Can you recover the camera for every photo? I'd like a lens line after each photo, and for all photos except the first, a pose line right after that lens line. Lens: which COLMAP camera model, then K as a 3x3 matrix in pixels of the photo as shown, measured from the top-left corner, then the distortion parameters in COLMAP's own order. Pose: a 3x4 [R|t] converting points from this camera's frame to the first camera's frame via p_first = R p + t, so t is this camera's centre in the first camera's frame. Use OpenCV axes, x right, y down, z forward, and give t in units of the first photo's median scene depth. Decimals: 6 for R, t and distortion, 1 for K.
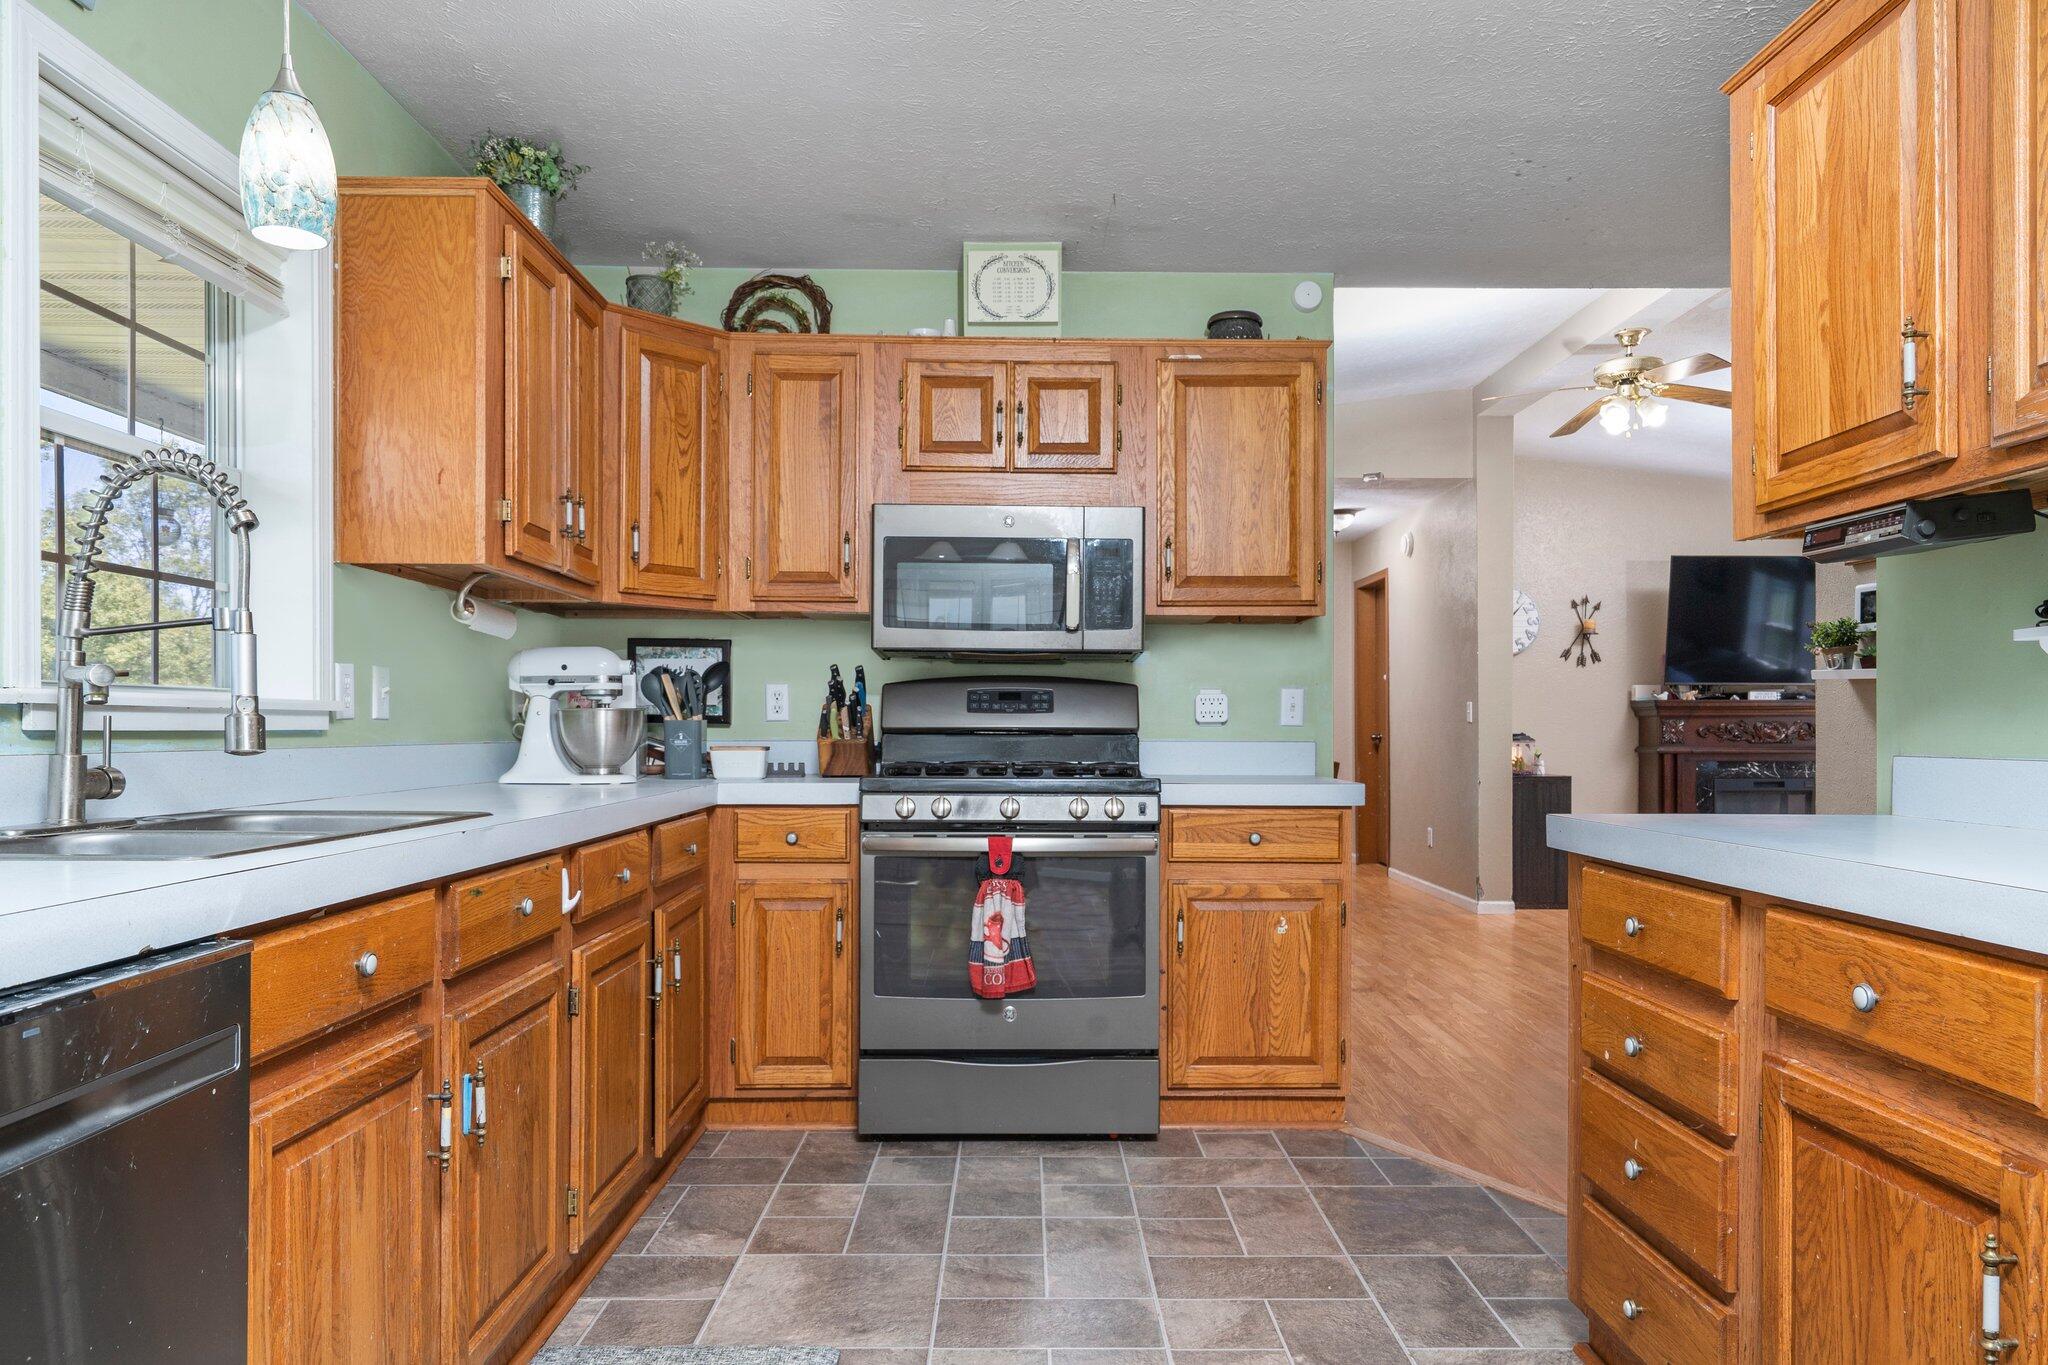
lens RADIAL K [[1347.7, 0, 1026.5], [0, 1347.7, 697.4], [0, 0, 1]] dist [-0.003759, -0.000662]
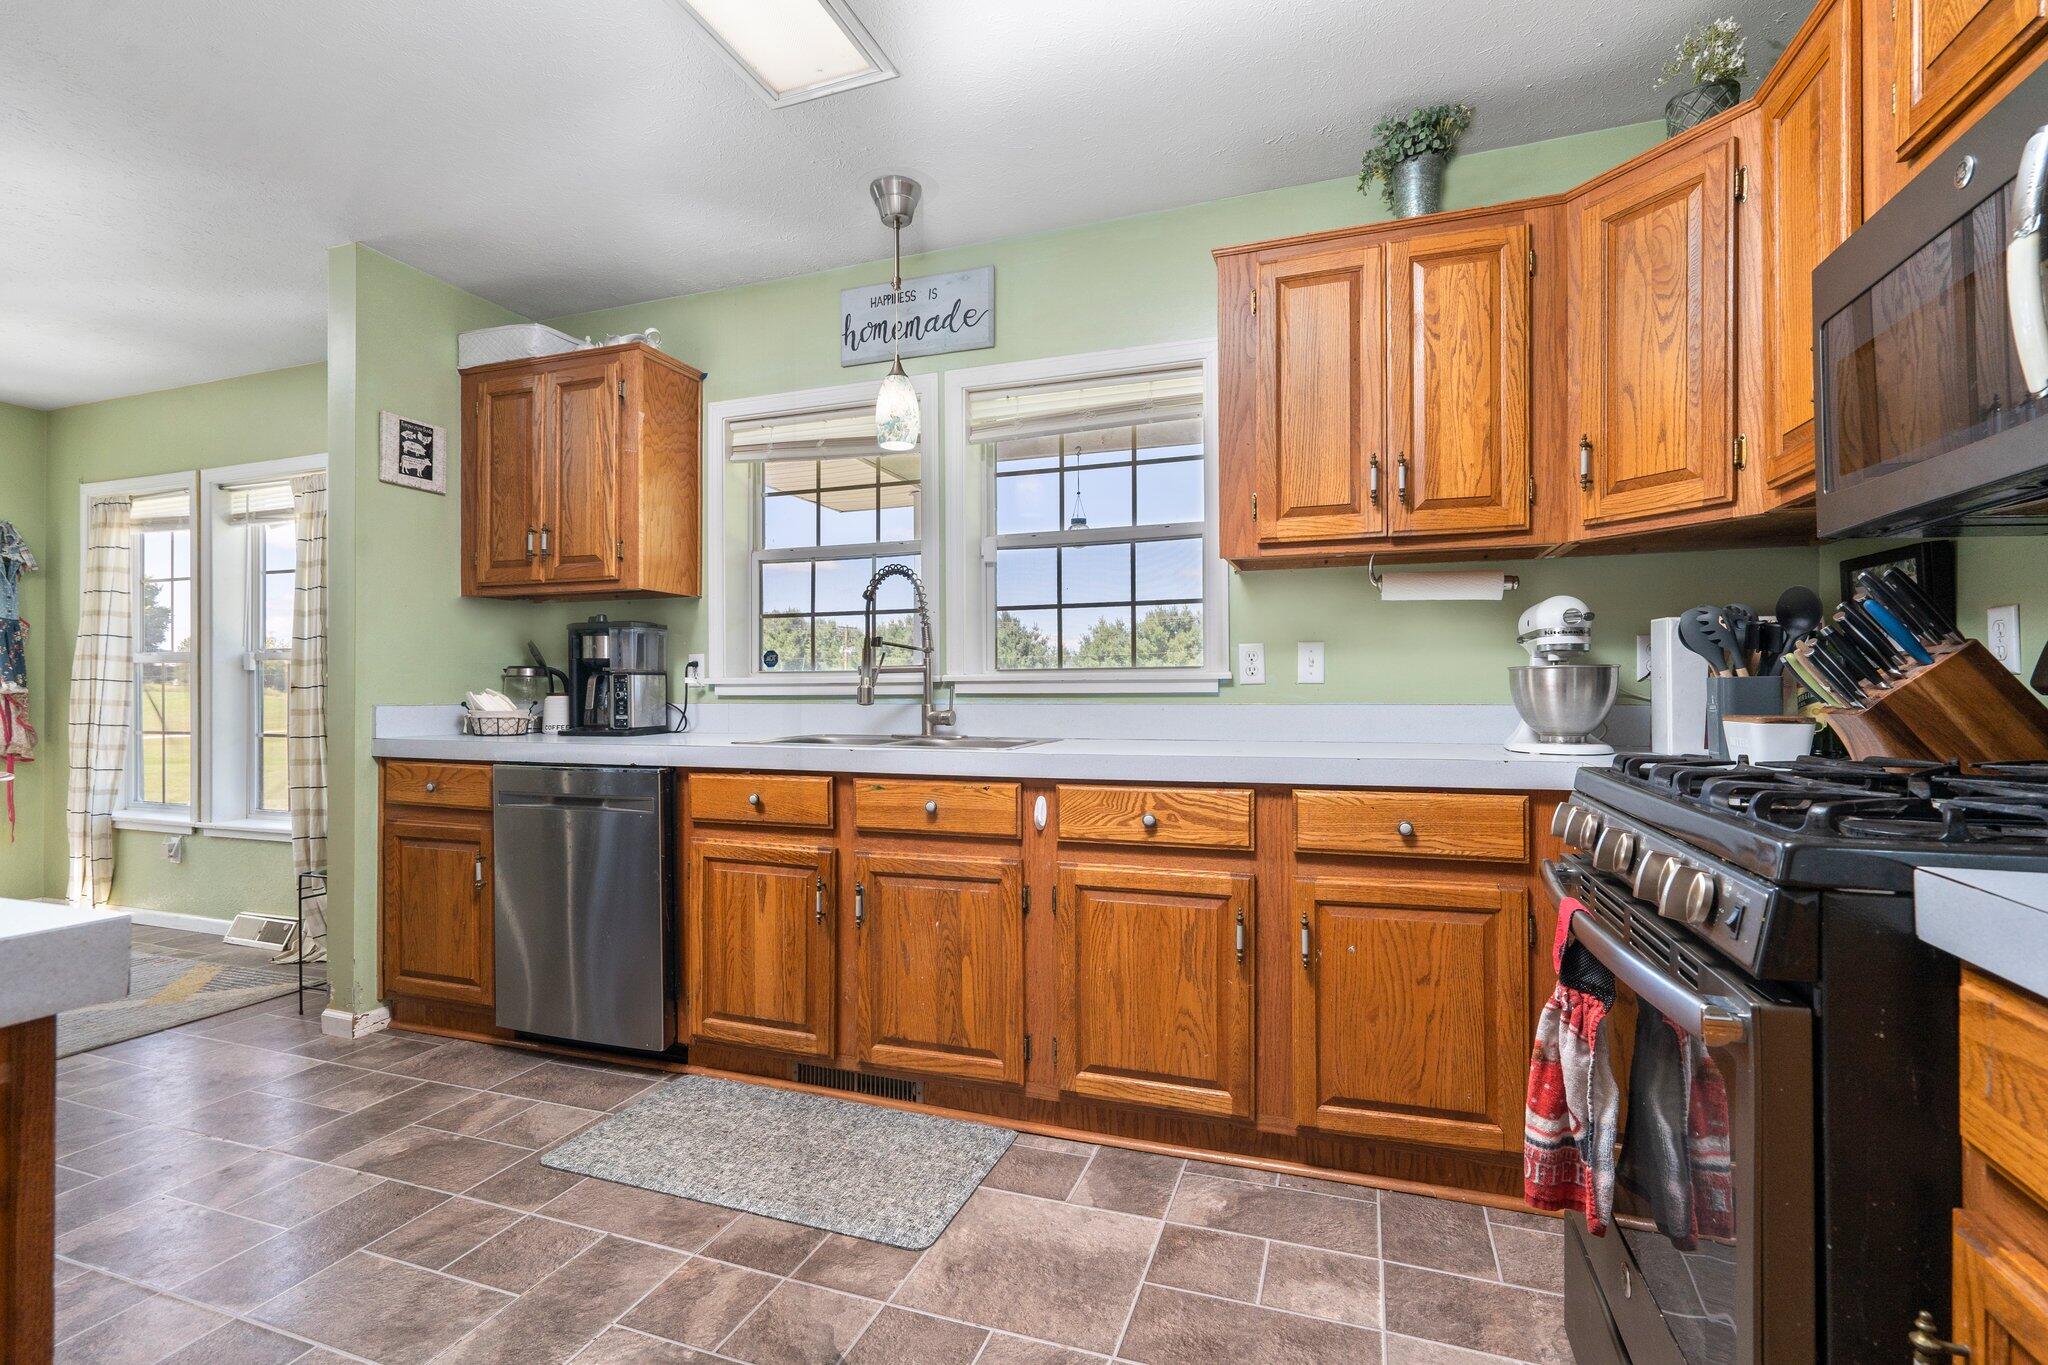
lens RADIAL K [[930.8, 0, 1025.1], [0, 930.8, 683.2], [0, 0, 1]] dist [0.004048, 0.000360]
pose [[-0.341026, -0.006427, -0.940032, 0.473882], [0.025715, 0.999539, -0.016162, 0.024761], [0.939702, -0.029684, -0.340703, 1.149626]]
